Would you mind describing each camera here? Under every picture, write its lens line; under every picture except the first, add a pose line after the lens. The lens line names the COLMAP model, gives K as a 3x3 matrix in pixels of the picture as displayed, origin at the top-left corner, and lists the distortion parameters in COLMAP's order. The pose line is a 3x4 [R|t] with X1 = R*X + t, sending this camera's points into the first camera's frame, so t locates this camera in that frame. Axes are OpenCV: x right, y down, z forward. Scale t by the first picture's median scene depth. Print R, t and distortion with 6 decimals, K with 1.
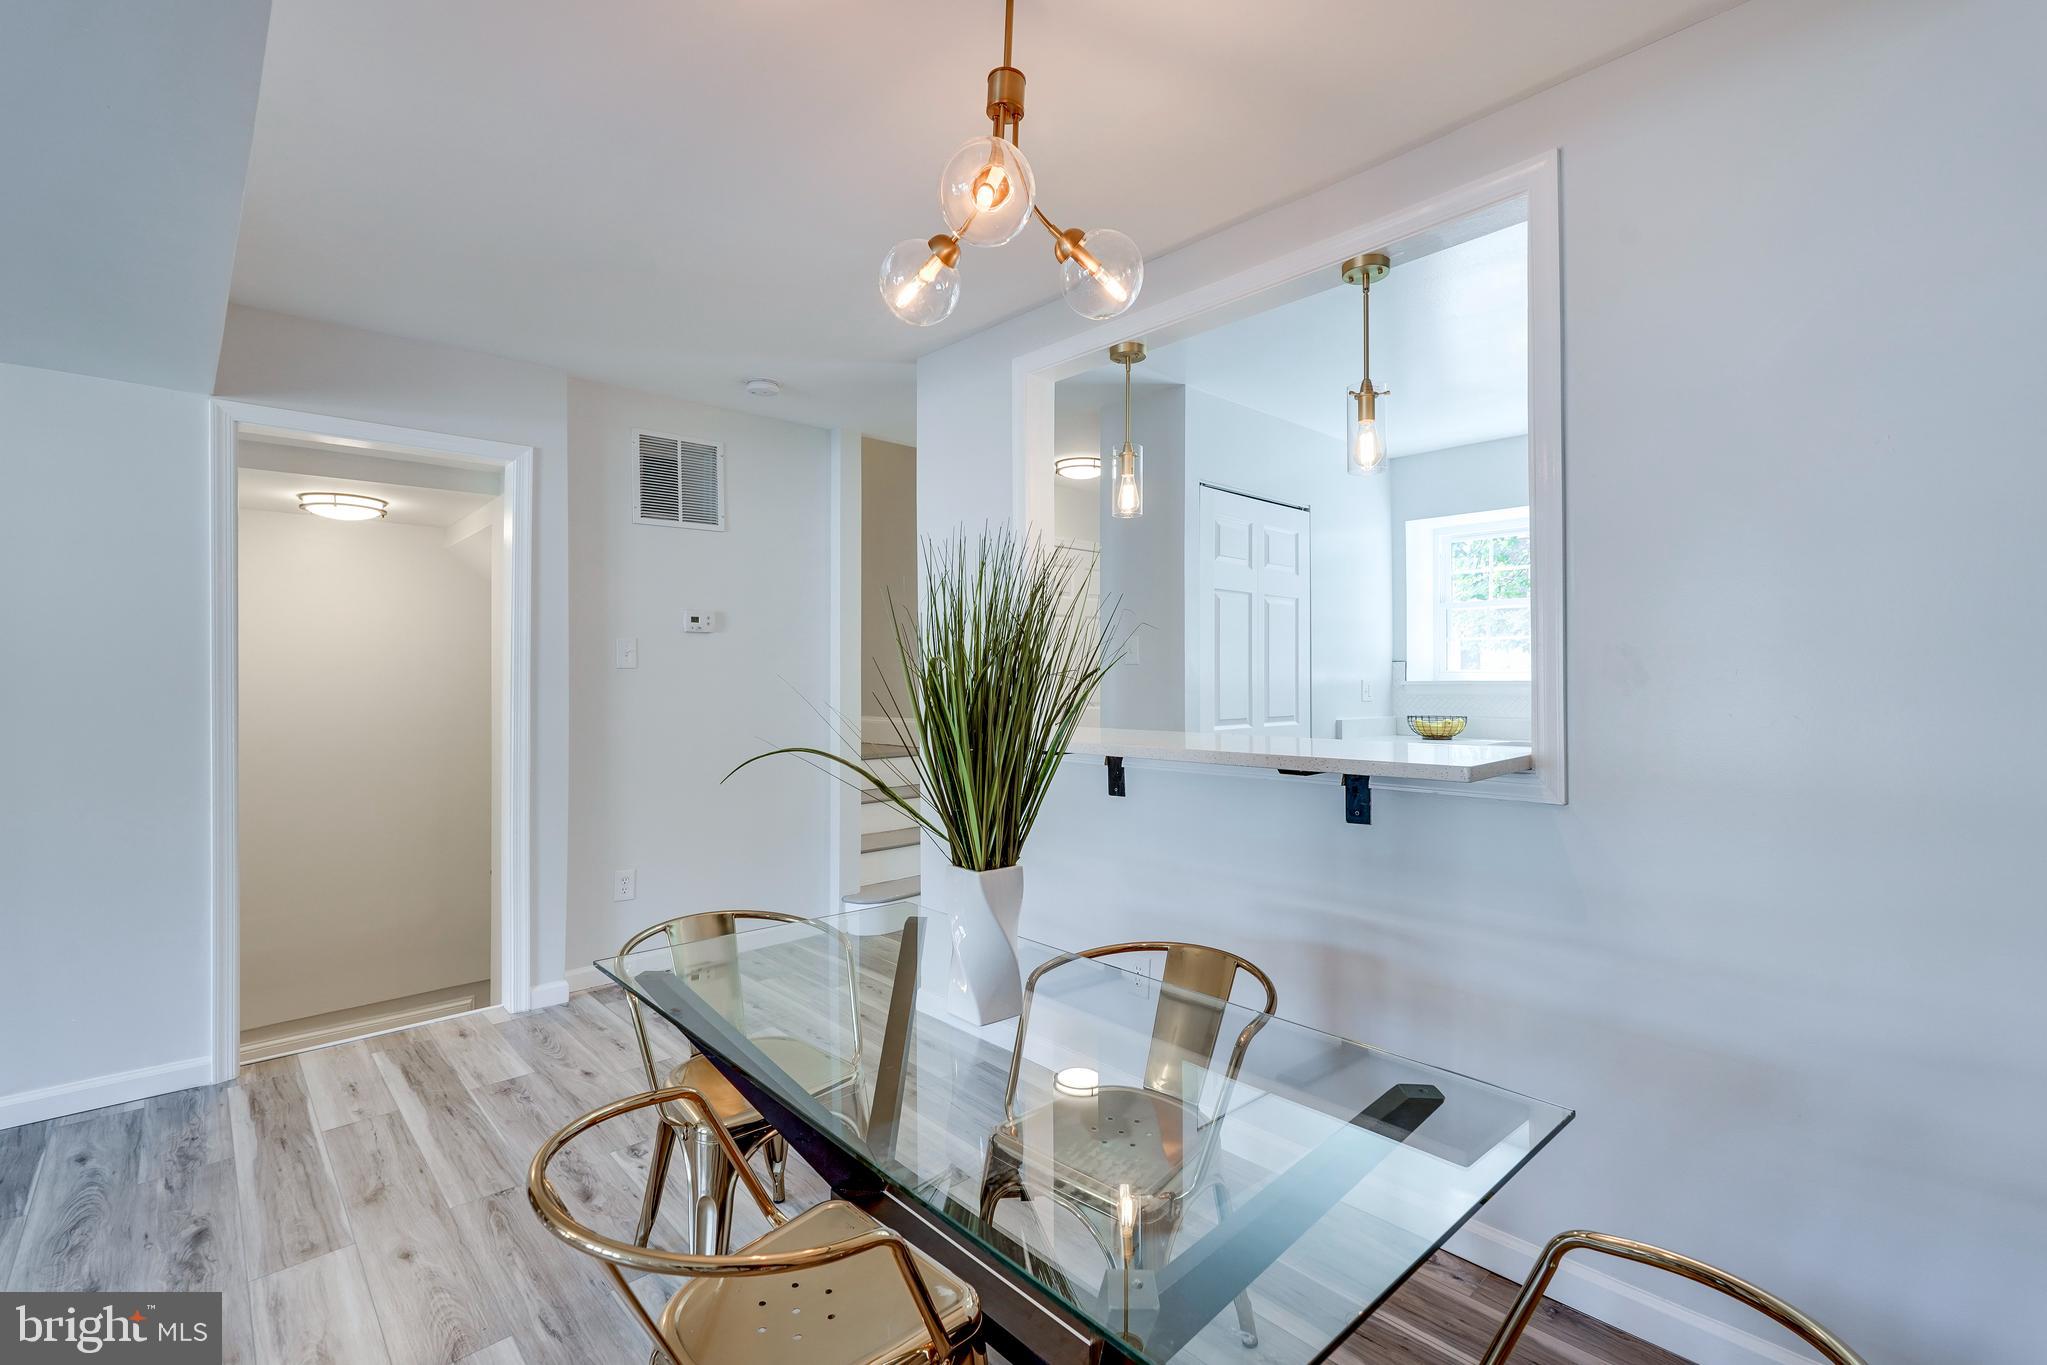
lens RADIAL K [[929.1, 0, 1037.0], [0, 929.1, 672.0], [0, 0, 1]] dist [-0.000617, 0.000497]
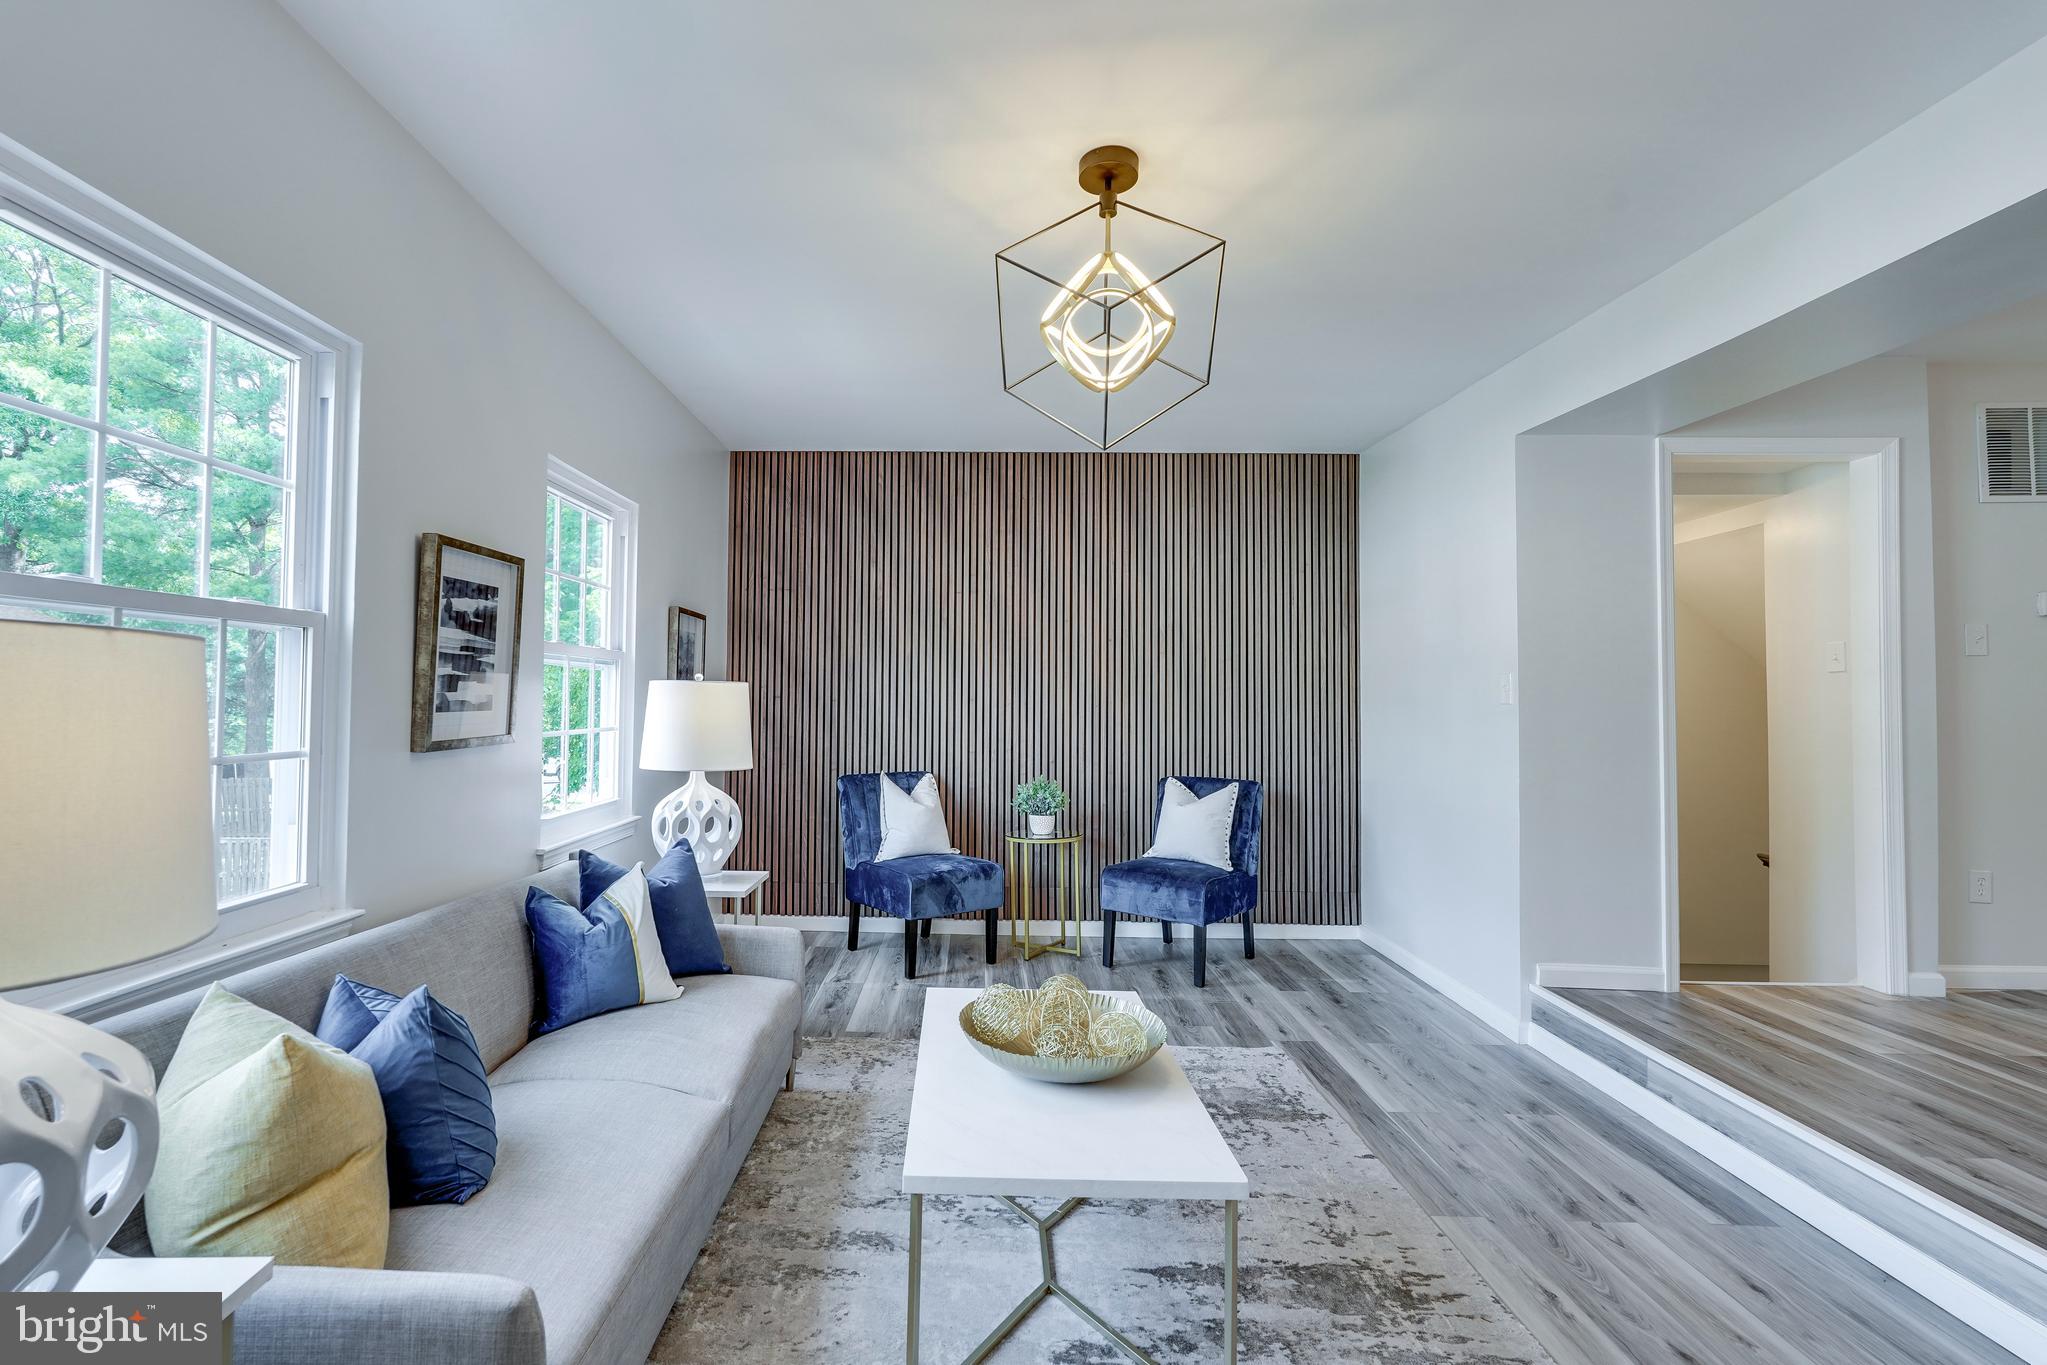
lens RADIAL K [[938.1, 0, 958.1], [0, 938.1, 669.8], [0, 0, 1]] dist [-0.000054, 0.000503]
pose [[0.709047, -0.009804, -0.705093, -0.503827], [-0.014005, 0.999510, -0.027981, 0.051717], [0.705022, 0.029715, 0.708563, -0.405109]]
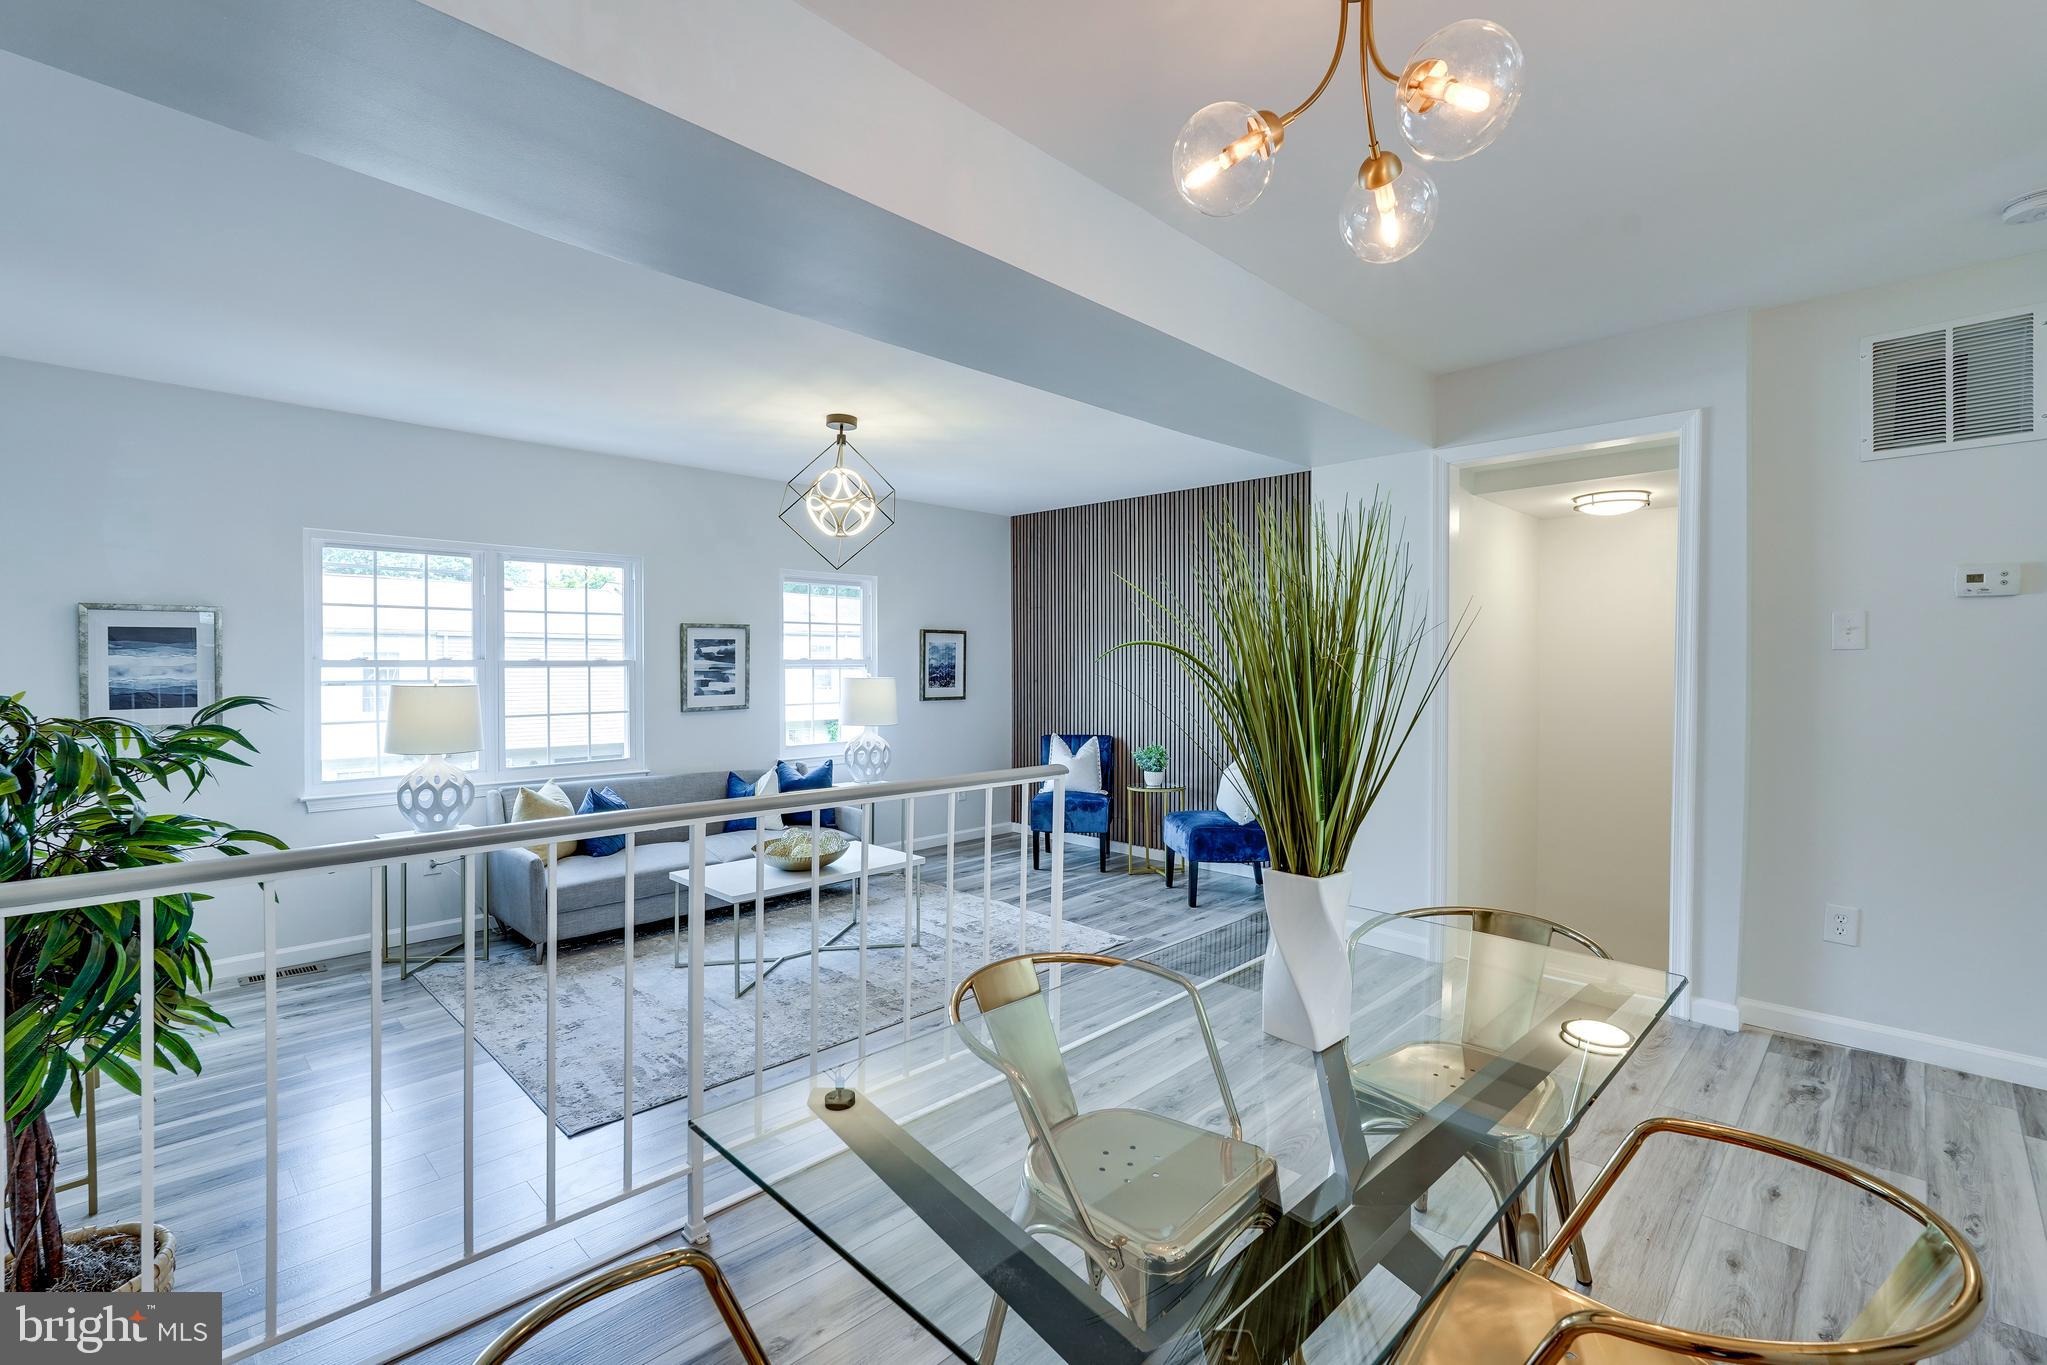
lens RADIAL K [[929.1, 0, 1037.0], [0, 929.1, 672.0], [0, 0, 1]] dist [-0.000617, 0.000497]
pose [[0.032288, 0.020191, -0.999275, 0.319832], [0.000014, 0.999796, 0.020202, -0.000815], [0.999479, -0.000666, 0.032281, 0.293649]]
